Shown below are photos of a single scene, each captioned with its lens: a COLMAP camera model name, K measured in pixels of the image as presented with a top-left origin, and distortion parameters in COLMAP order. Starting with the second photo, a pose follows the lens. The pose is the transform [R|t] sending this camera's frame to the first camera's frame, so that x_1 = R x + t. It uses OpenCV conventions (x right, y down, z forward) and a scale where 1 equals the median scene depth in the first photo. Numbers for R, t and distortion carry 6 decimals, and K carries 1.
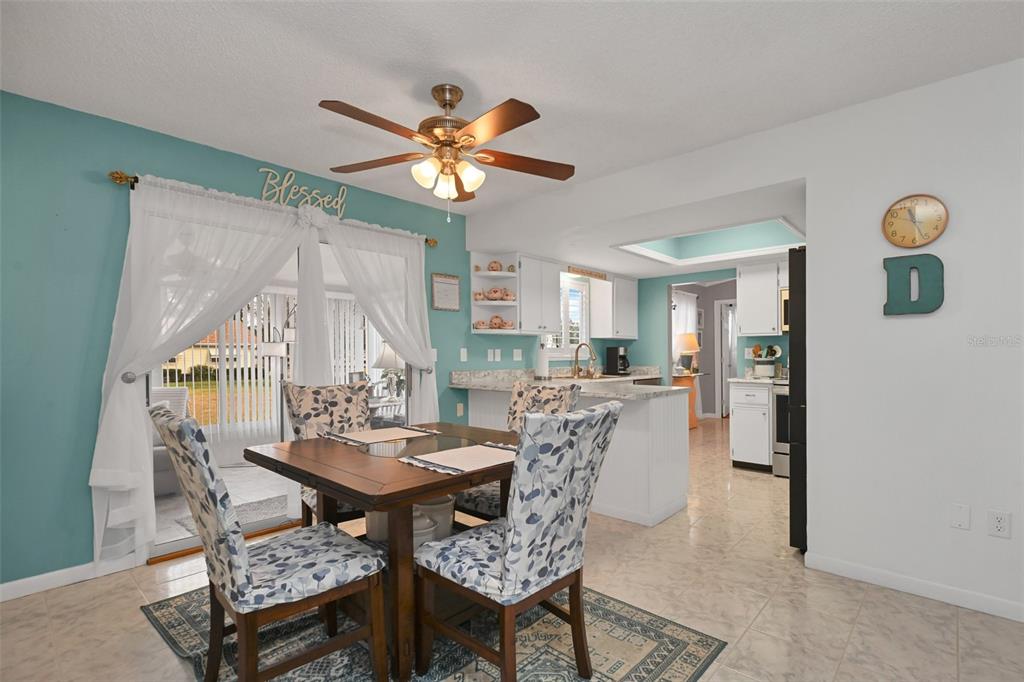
lens RADIAL K [[477.9, 0, 535.1], [0, 477.9, 354.7], [0, 0, 1]] dist [-0.000204, -0.000089]
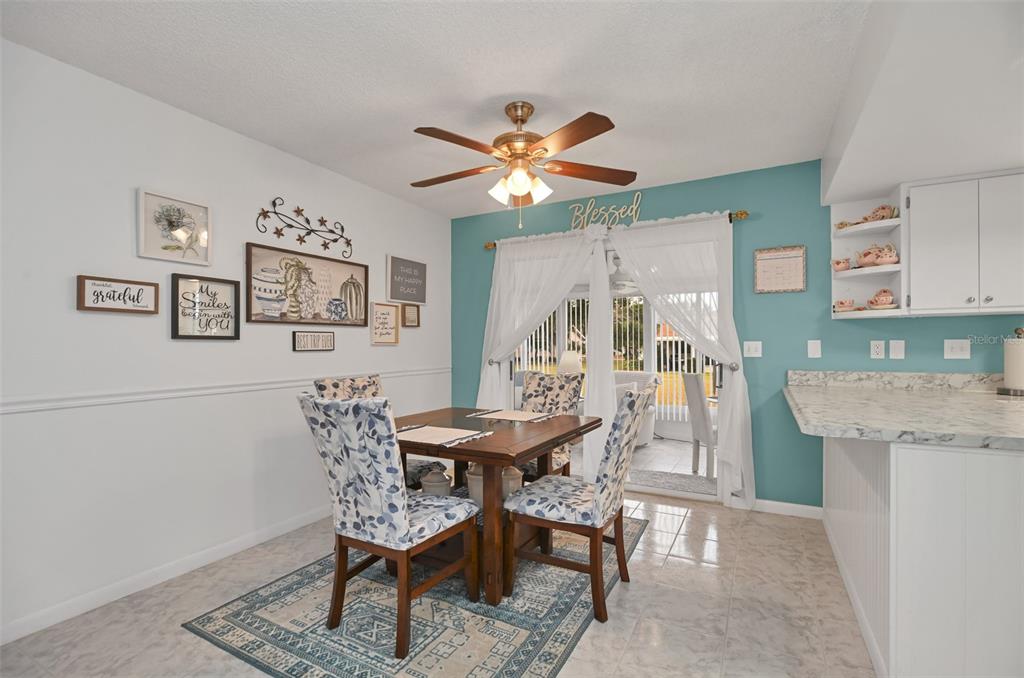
lens RADIAL K [[466.5, 0, 514.0], [0, 466.5, 349.7], [0, 0, 1]] dist [0.000778, -0.000023]
pose [[0.238972, 0.009665, -0.970978, 0.612326], [0.003039, 0.999938, 0.010701, -0.010297], [0.971022, -0.005508, 0.238928, 0.520935]]
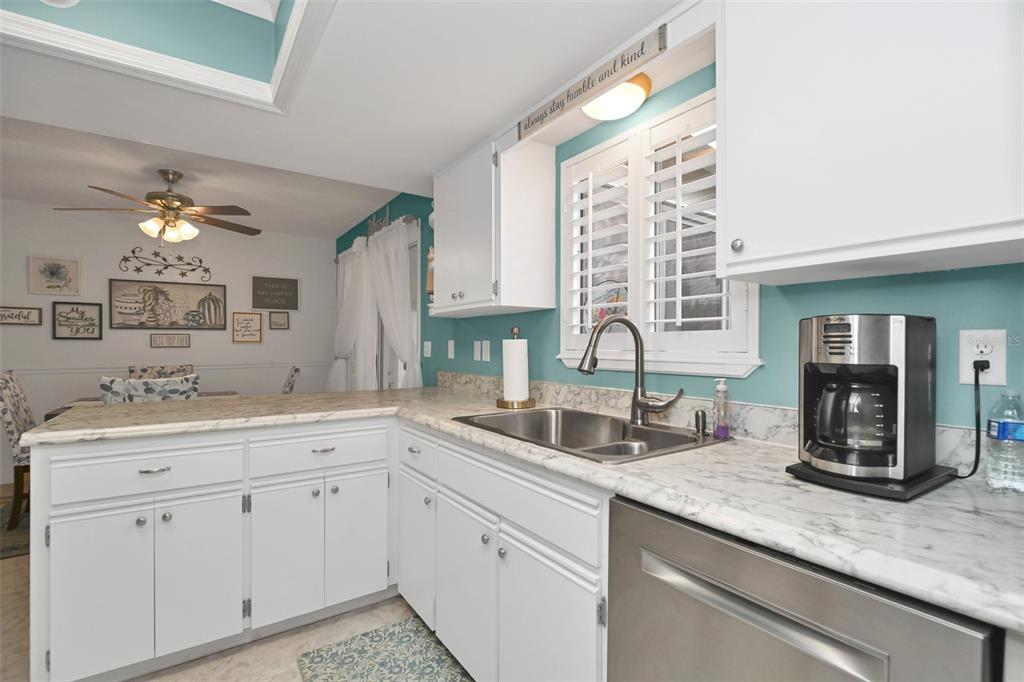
lens RADIAL K [[468.8, 0, 508.3], [0, 468.8, 344.5], [0, 0, 1]] dist [-0.000351, -0.000313]
pose [[-0.247531, 0.003191, -0.968875, 0.703907], [-0.000854, 0.999993, 0.003512, -0.012780], [0.968880, 0.001697, -0.247527, 1.746672]]
